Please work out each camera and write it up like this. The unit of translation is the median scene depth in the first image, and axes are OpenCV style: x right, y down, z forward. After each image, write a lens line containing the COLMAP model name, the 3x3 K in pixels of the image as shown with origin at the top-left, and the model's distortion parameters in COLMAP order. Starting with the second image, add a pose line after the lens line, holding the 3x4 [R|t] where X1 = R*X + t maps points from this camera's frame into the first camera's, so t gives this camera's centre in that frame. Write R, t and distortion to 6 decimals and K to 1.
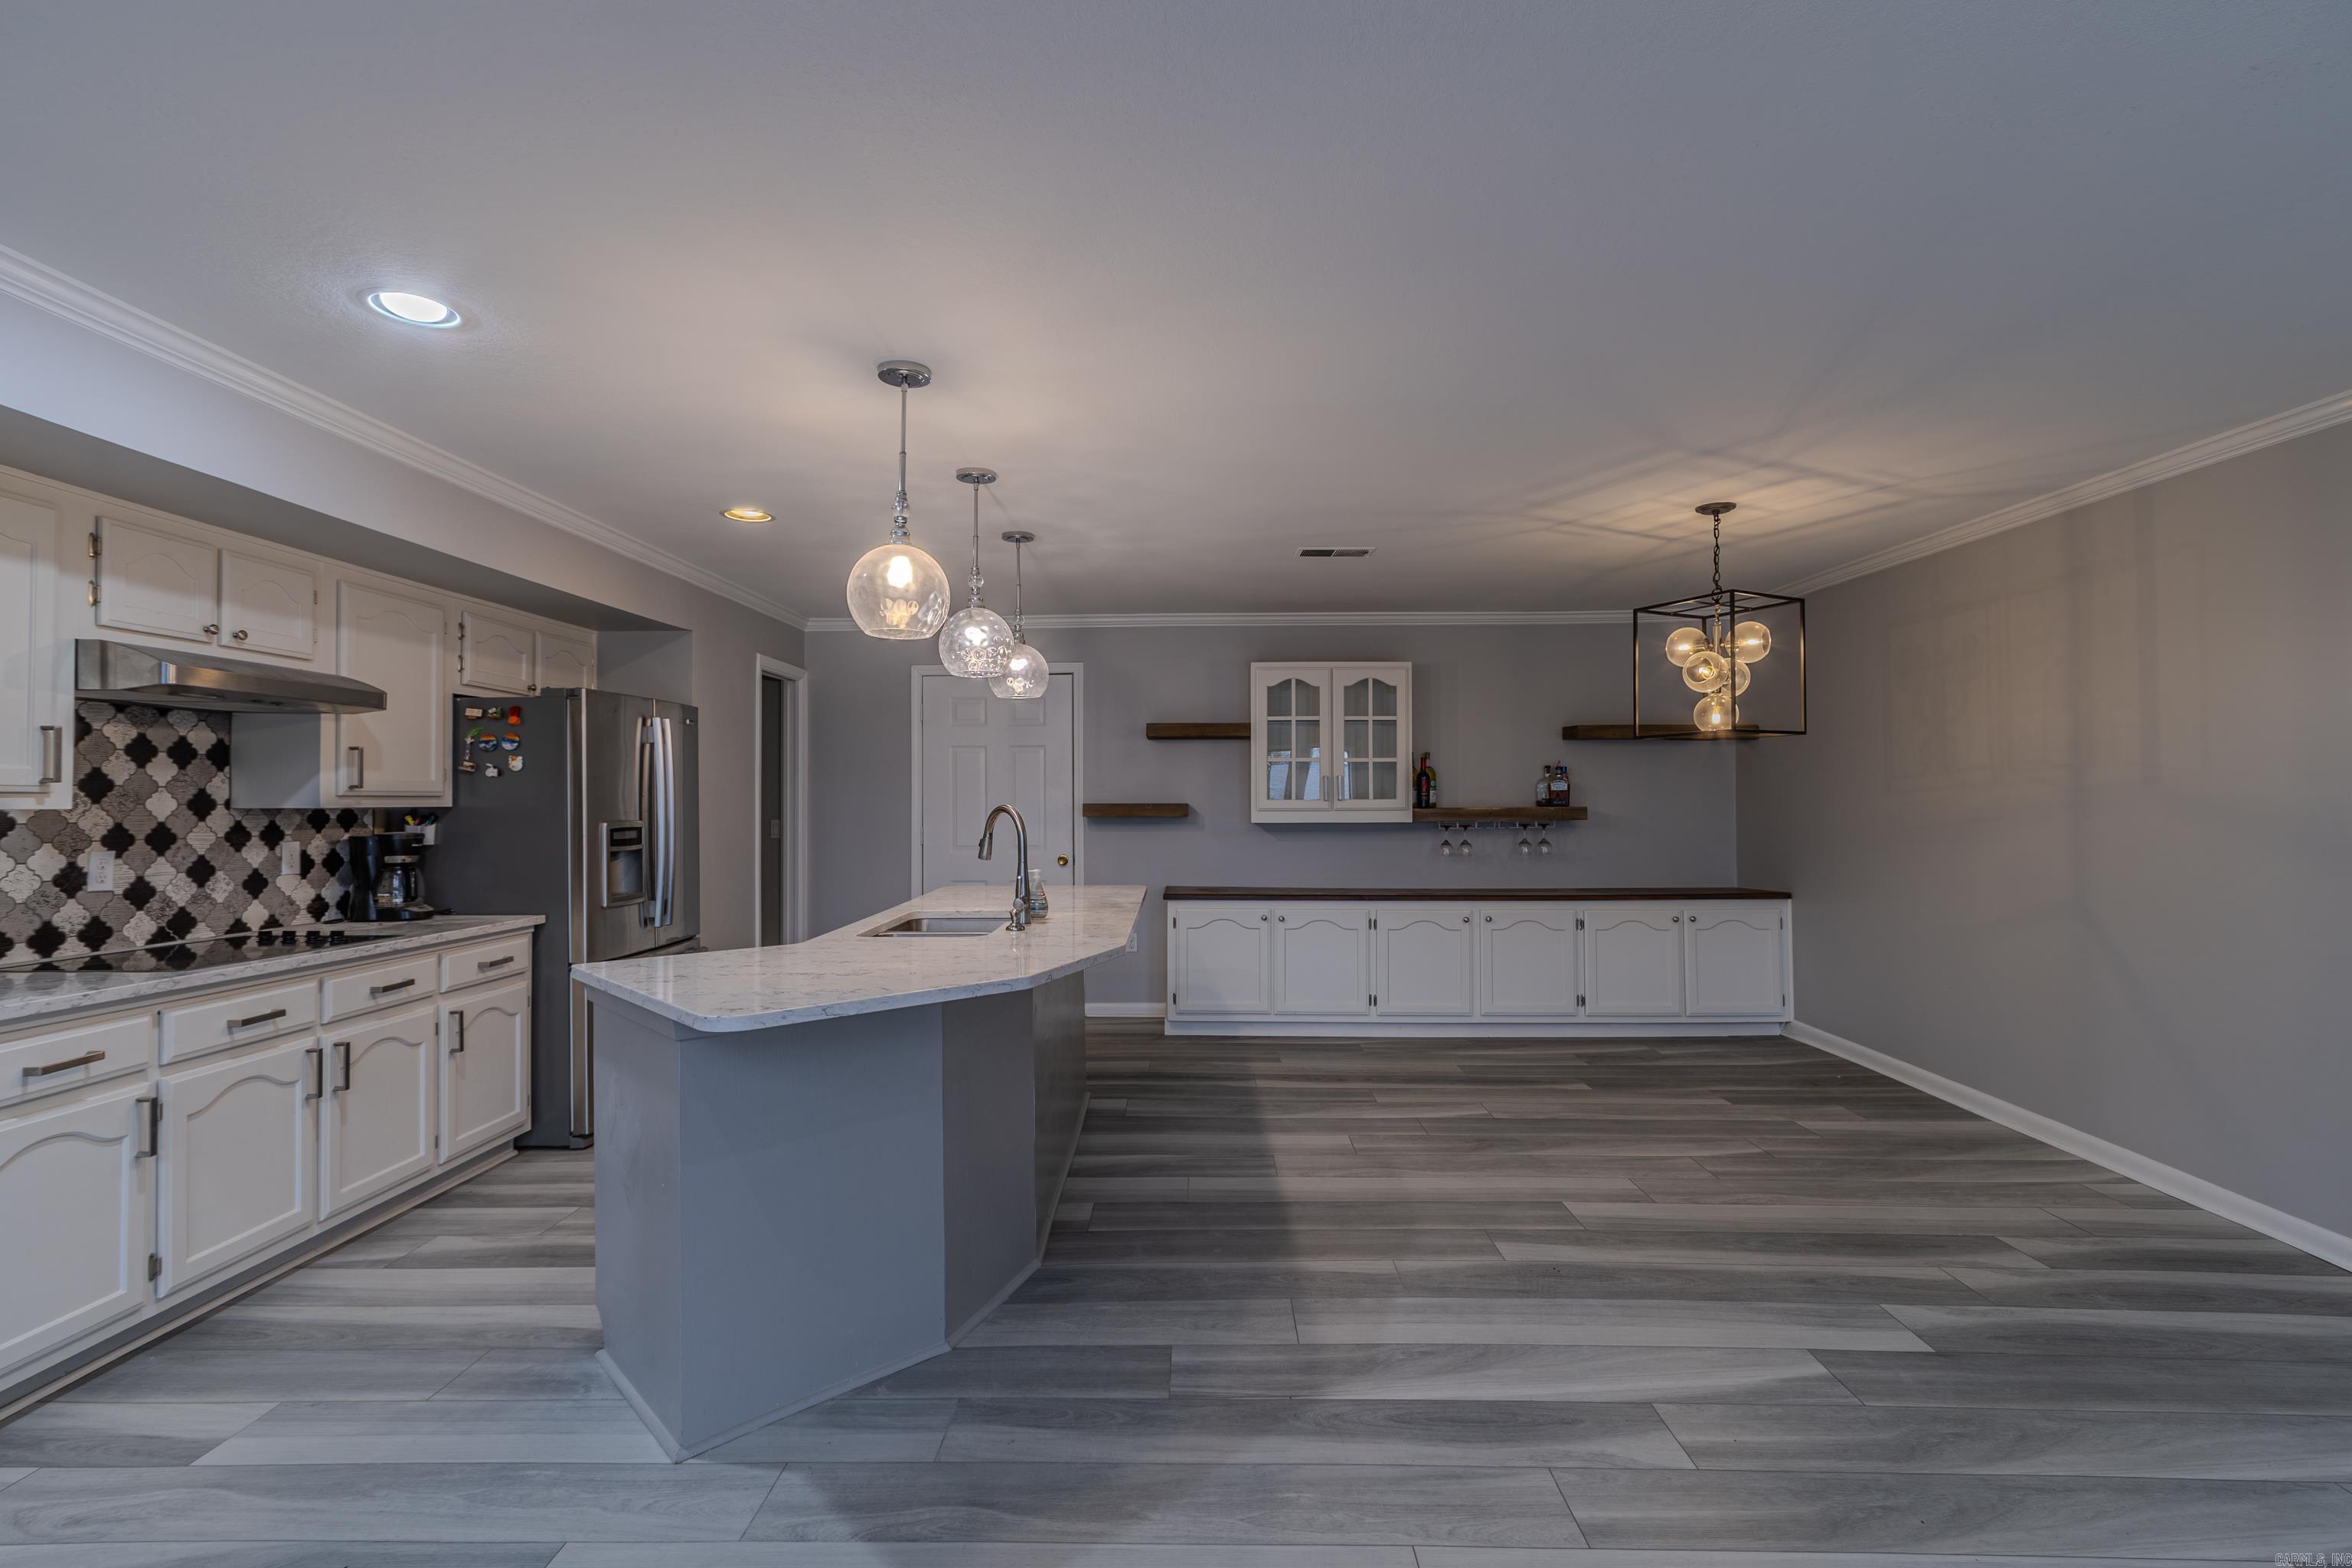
lens RADIAL K [[1070.7, 0, 1181.9], [0, 1070.7, 791.7], [0, 0, 1]] dist [0.006011, -0.001332]
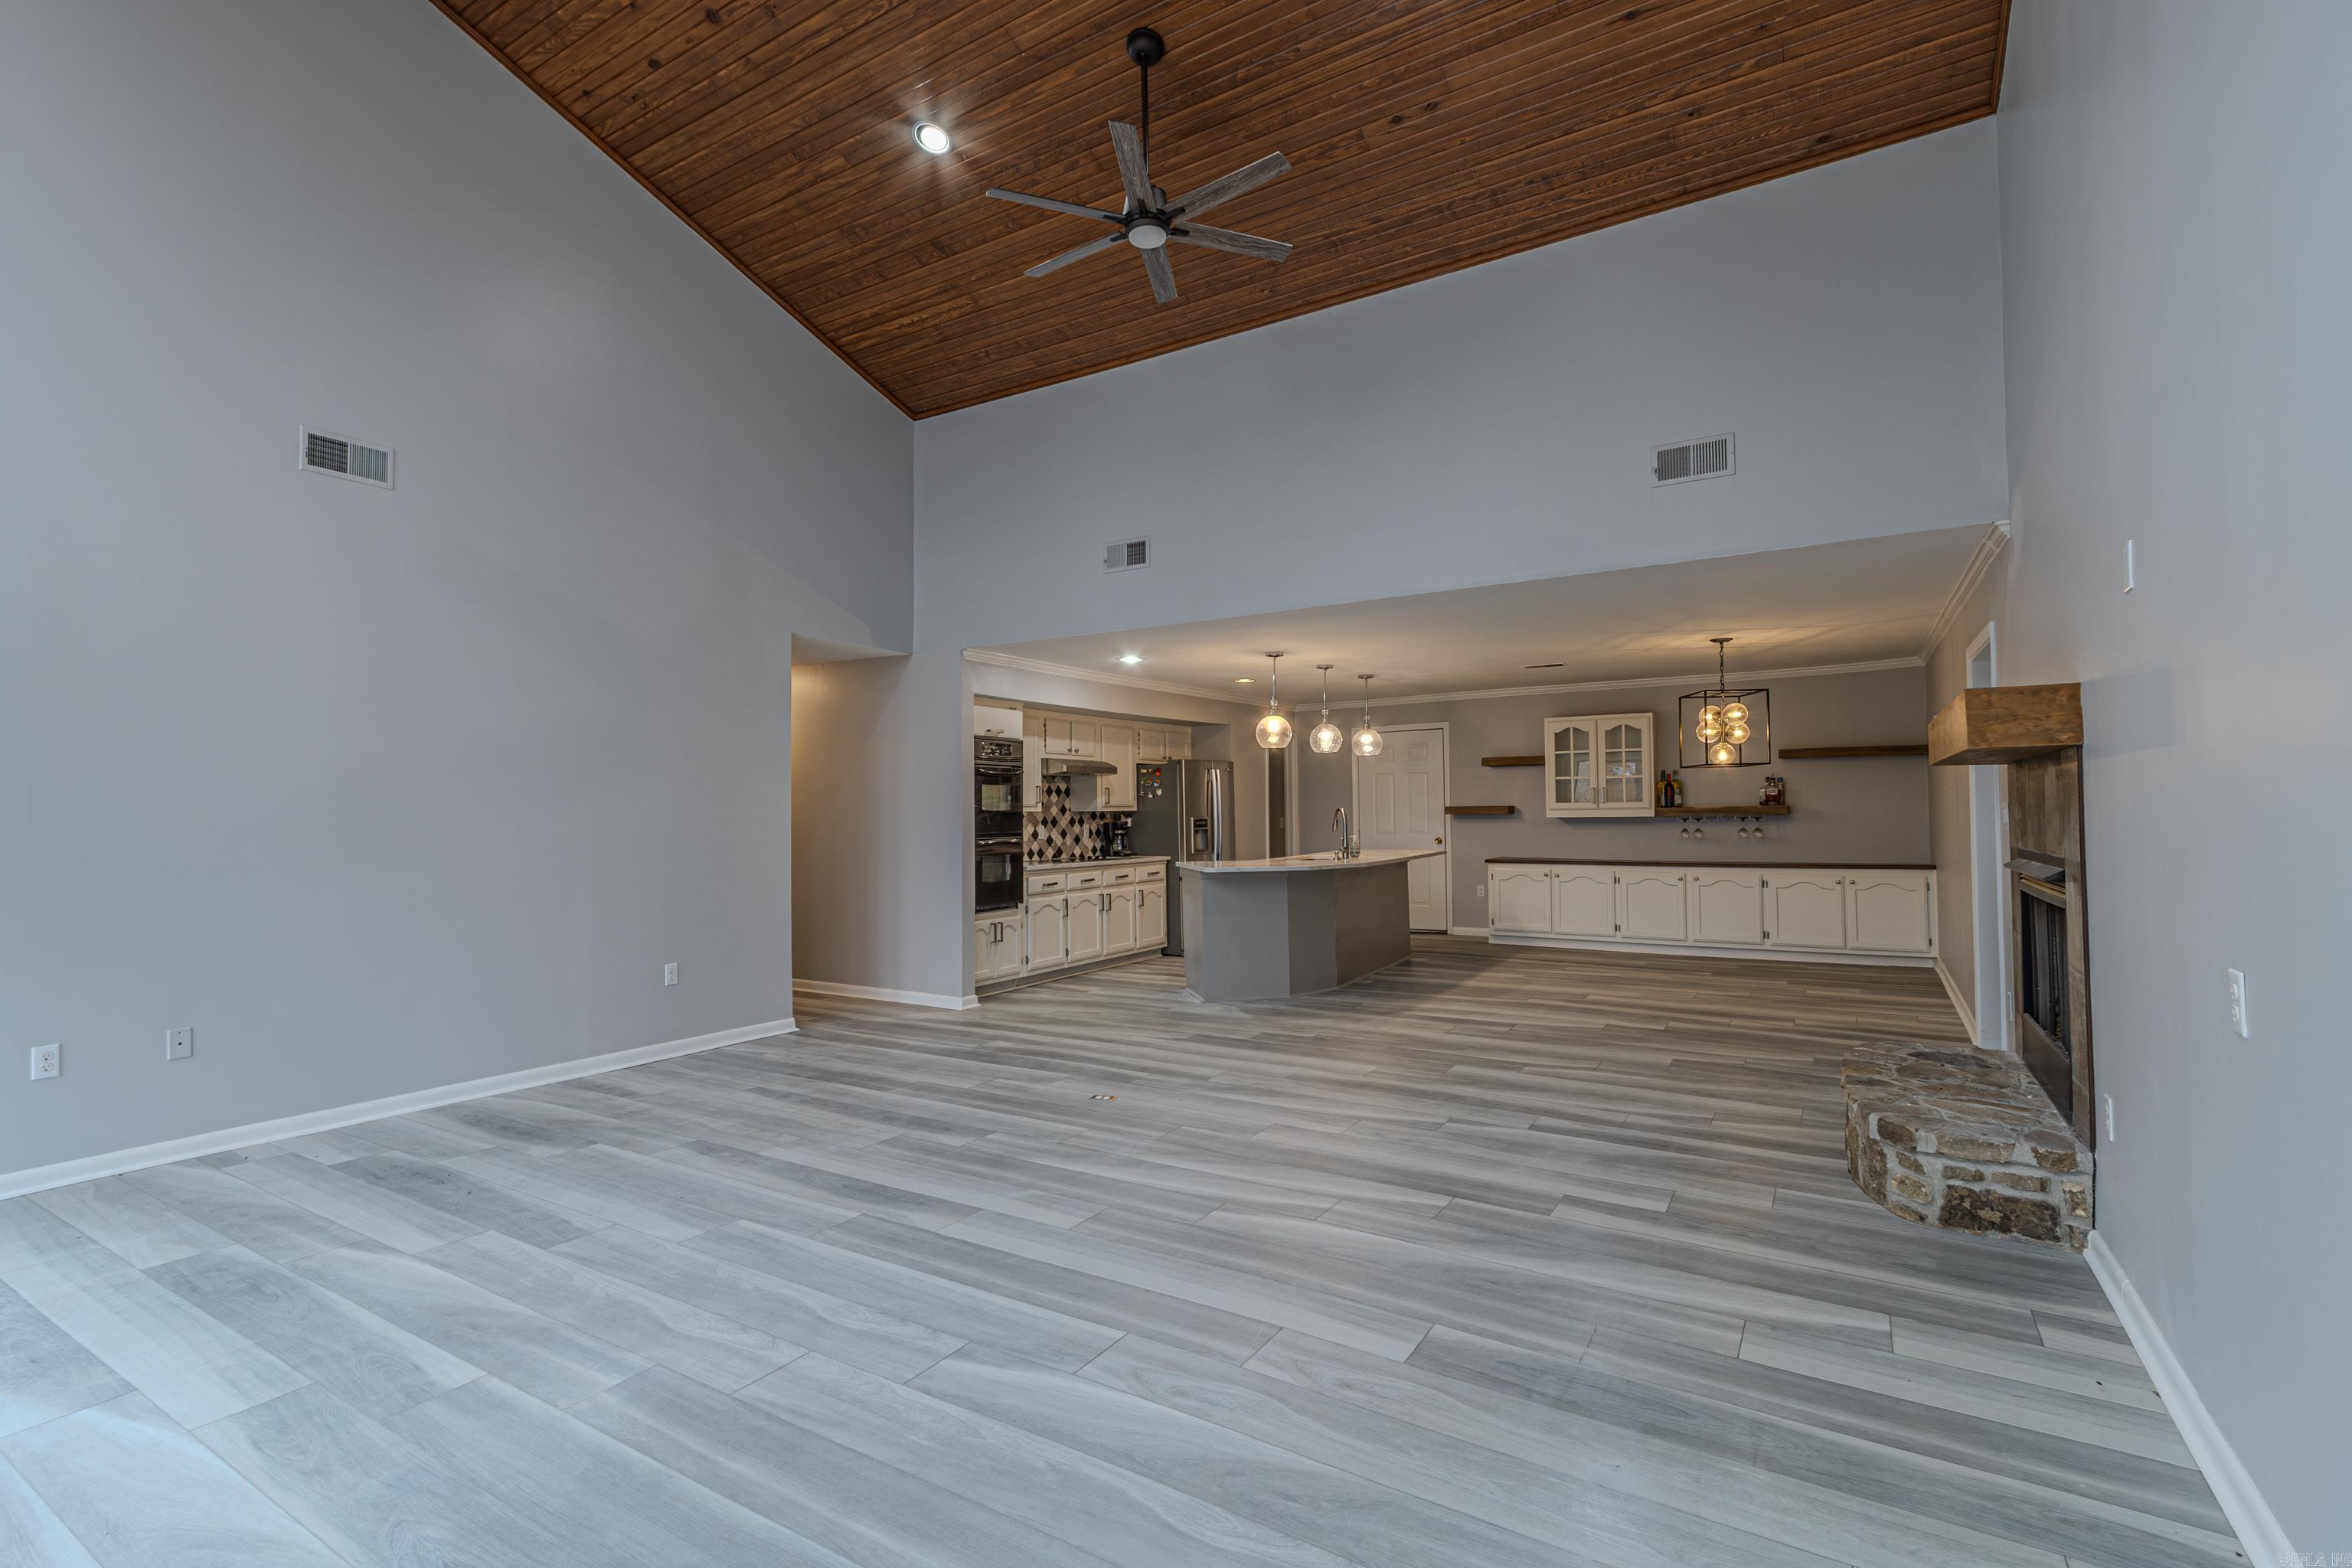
lens RADIAL K [[1070.7, 0, 1191.1], [0, 1070.7, 802.2], [0, 0, 1]] dist [0.006011, -0.001332]
pose [[0.864119, -0.012652, -0.503129, 0.646482], [0.014477, 0.999895, -0.000281, -0.002167], [0.503079, -0.007041, 0.864212, -1.035685]]
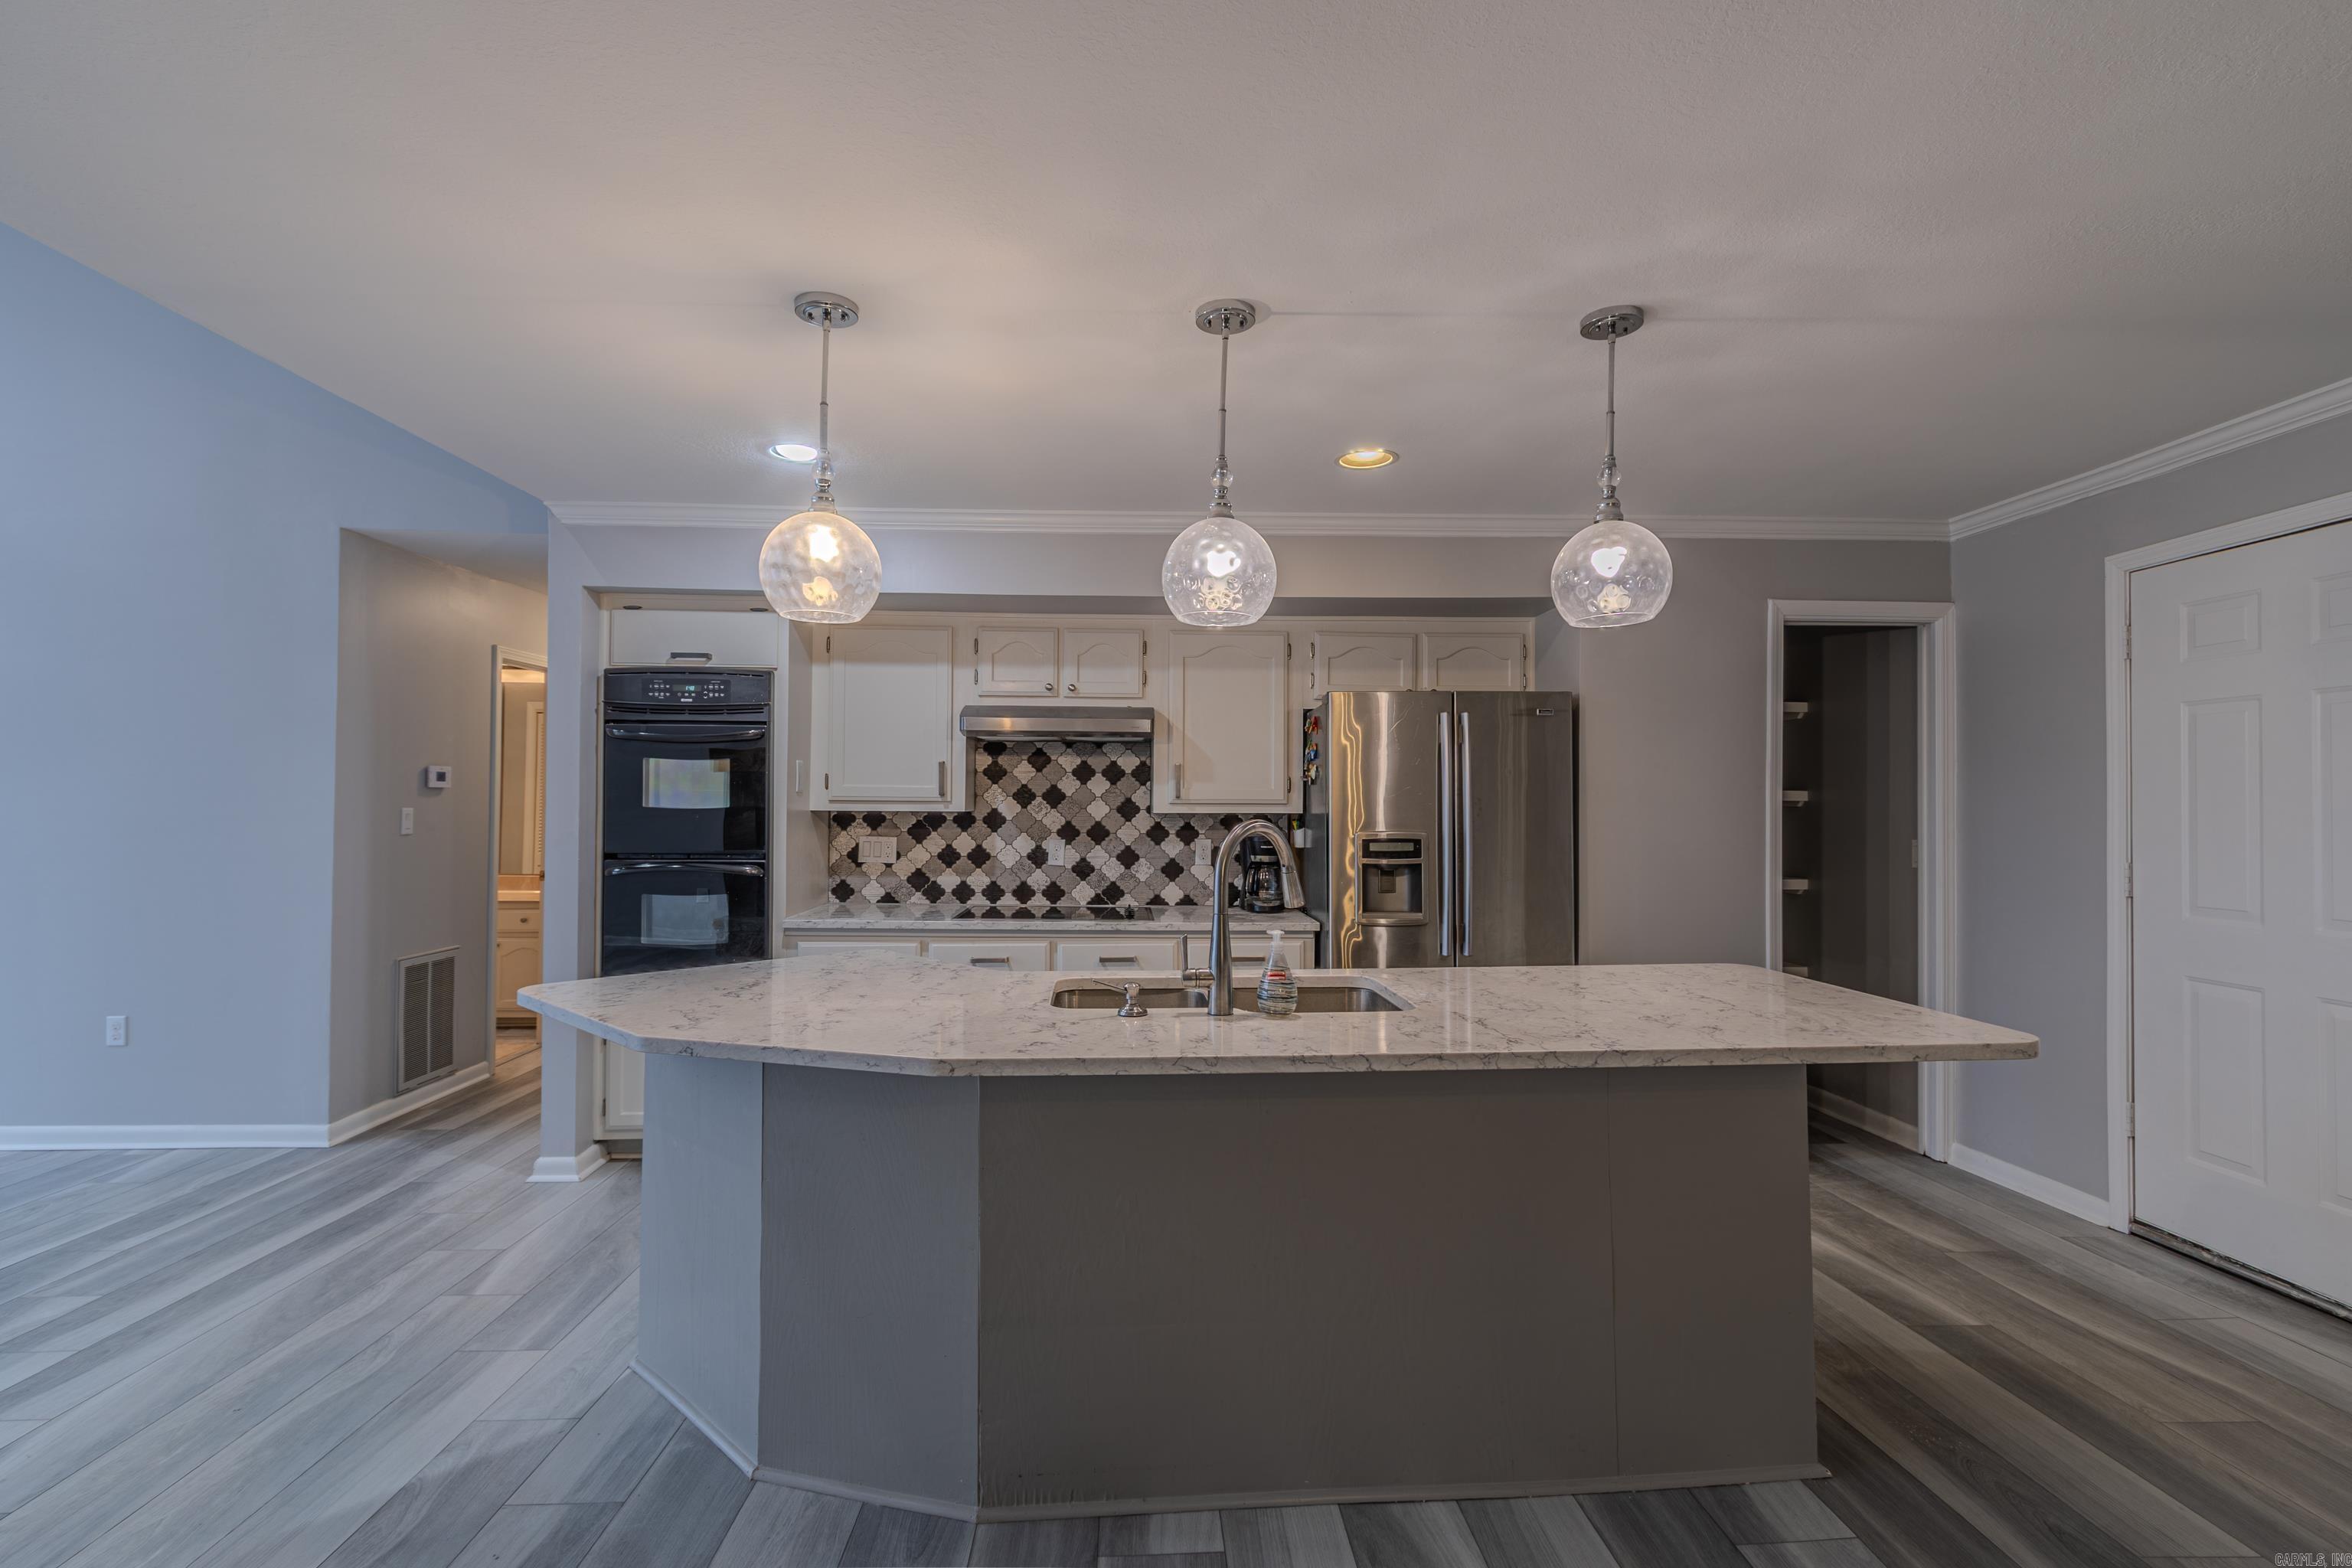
lens RADIAL K [[1070.7, 0, 1177.5], [0, 1070.7, 788.4], [0, 0, 1]] dist [0.006011, -0.001332]
pose [[0.061767, -0.011496, -0.998024, 0.414240], [0.004437, 0.999927, -0.011243, 0.000377], [0.998081, -0.003733, 0.061813, 0.832249]]
